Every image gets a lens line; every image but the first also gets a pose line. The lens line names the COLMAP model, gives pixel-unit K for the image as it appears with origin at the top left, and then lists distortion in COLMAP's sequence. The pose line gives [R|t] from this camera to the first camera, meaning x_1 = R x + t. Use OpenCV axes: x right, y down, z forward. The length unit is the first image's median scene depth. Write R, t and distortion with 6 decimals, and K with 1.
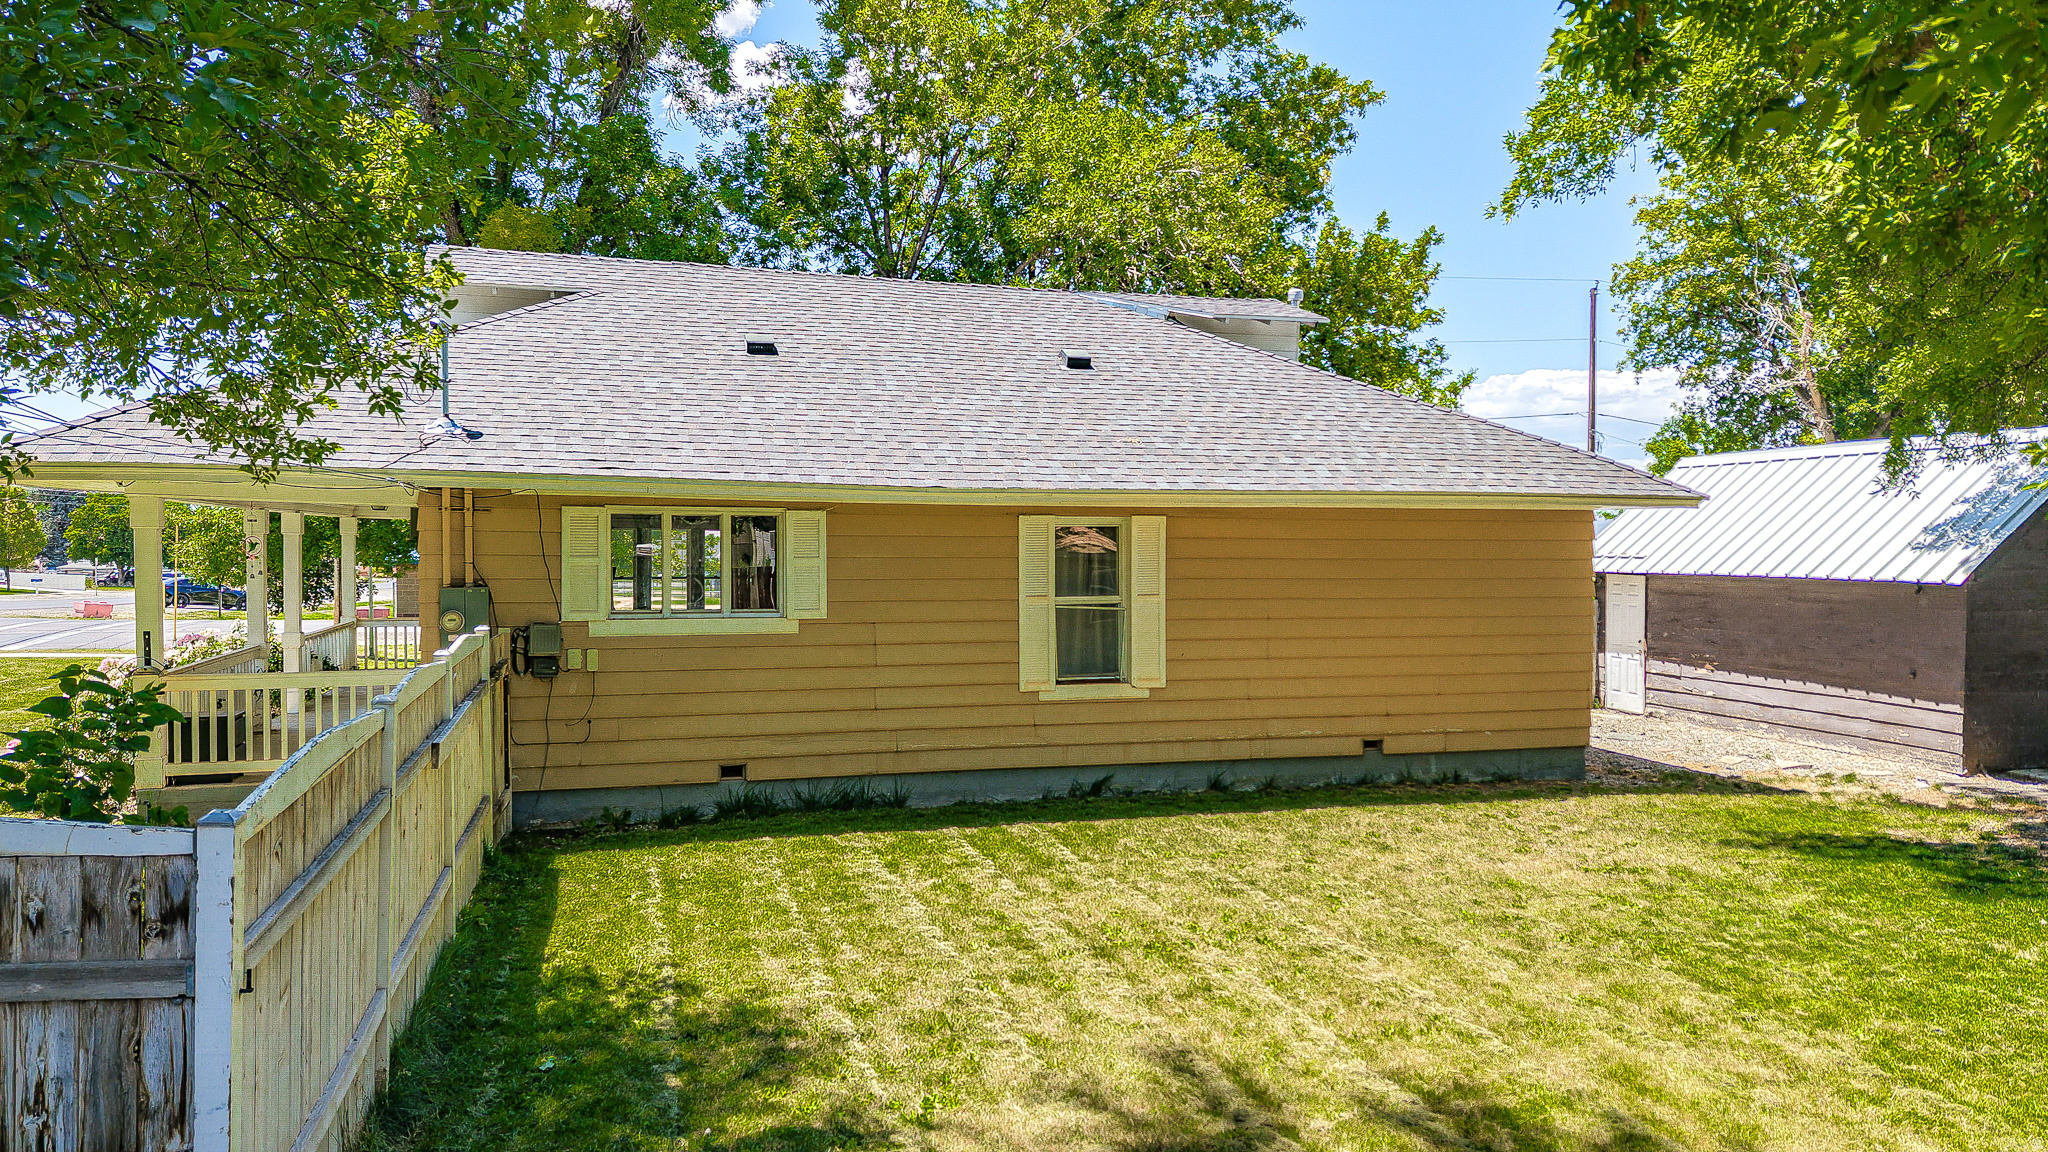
lens RADIAL K [[1363.9, 0, 1024.0], [0, 1363.9, 576.0], [0, 0, 1]] dist [0.041698, -0.095928]
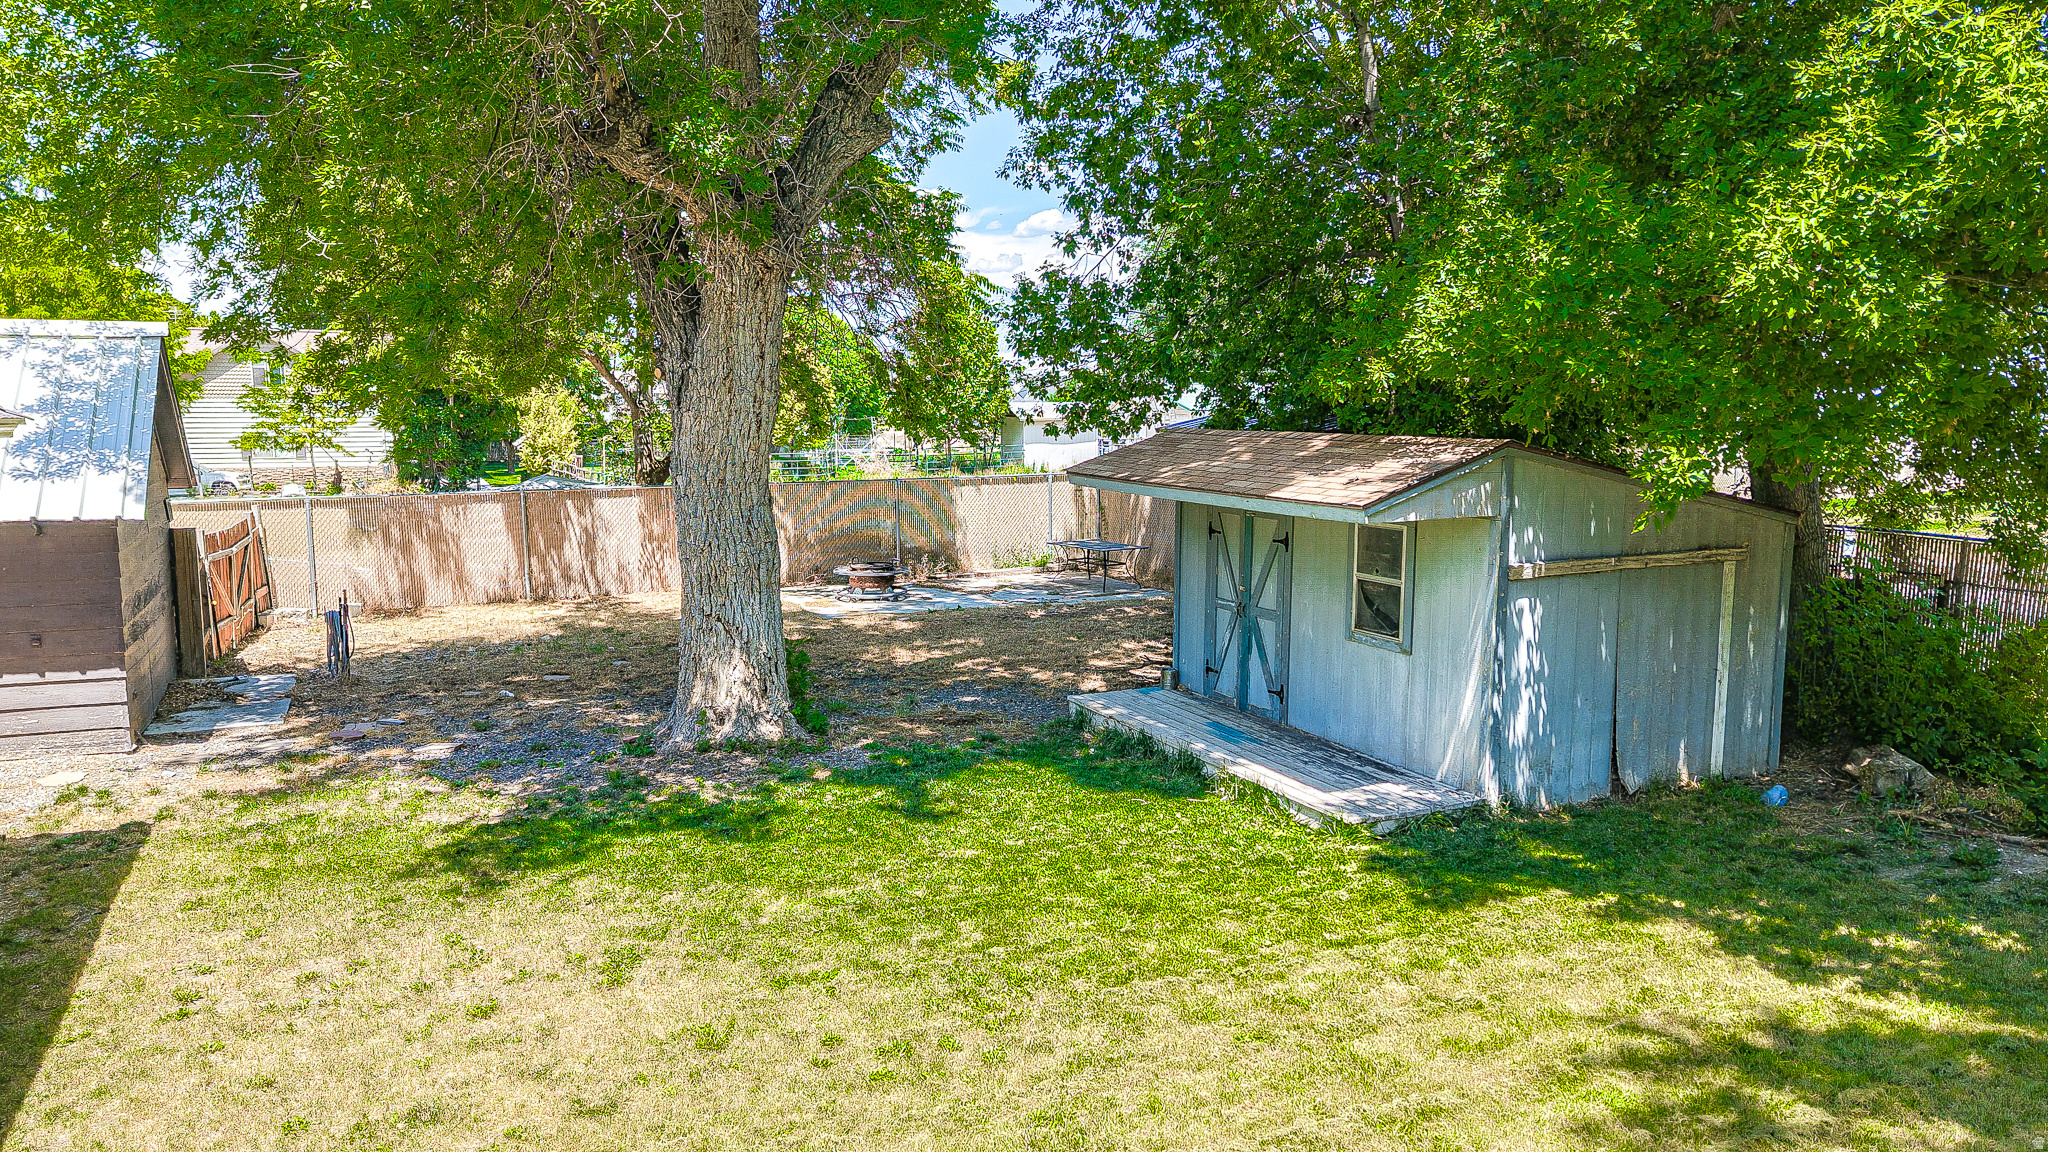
lens RADIAL K [[1363.9, 0, 1024.0], [0, 1363.9, 576.0], [0, 0, 1]] dist [0.041698, -0.095928]
pose [[-0.169767, -0.125107, 0.977511, -0.371844], [0.026858, 0.990953, 0.131492, -0.101448], [-0.985118, 0.048577, -0.164871, 1.193765]]
